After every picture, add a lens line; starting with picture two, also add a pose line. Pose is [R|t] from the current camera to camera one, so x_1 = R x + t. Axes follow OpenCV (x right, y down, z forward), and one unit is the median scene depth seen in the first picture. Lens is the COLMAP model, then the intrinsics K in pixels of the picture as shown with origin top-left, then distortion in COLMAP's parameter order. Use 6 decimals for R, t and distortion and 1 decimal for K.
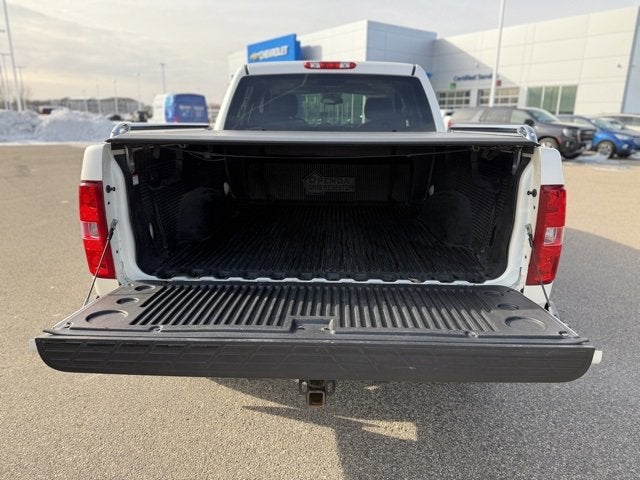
lens RADIAL K [[449.0, 0, 321.7], [0, 449.0, 237.6], [0, 0, 1]] dist [0.003208, -0.001870]
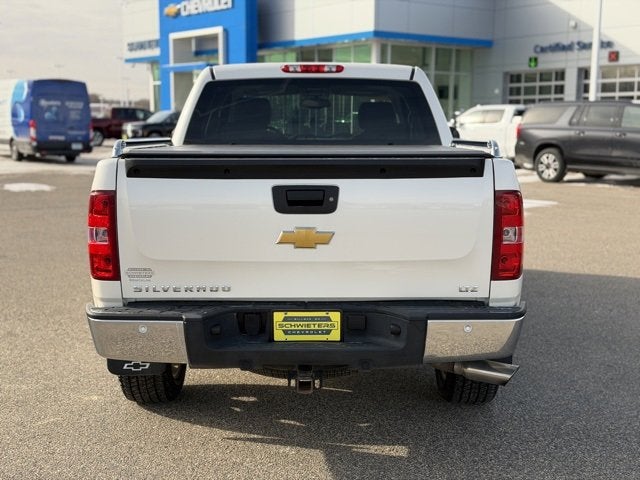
lens RADIAL K [[869.3, 0, 320.0], [0, 869.3, 240.0], [0, 0, 1]] dist [0.149814, -0.077830]
pose [[0.999597, -0.009508, 0.026731, -0.014387], [0.012720, 0.992361, -0.122708, 0.133419], [-0.025361, 0.122999, 0.992083, -0.576108]]
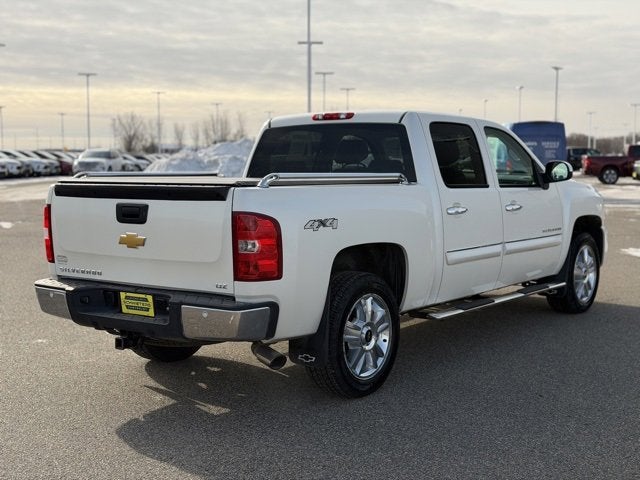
lens RADIAL K [[869.3, 0, 320.0], [0, 869.3, 240.0], [0, 0, 1]] dist [0.149814, -0.077830]
pose [[0.817841, 0.039409, -0.574093, 1.141634], [-0.135349, 0.982837, -0.125348, 0.145536], [0.559300, 0.180217, 0.809139, -0.570674]]
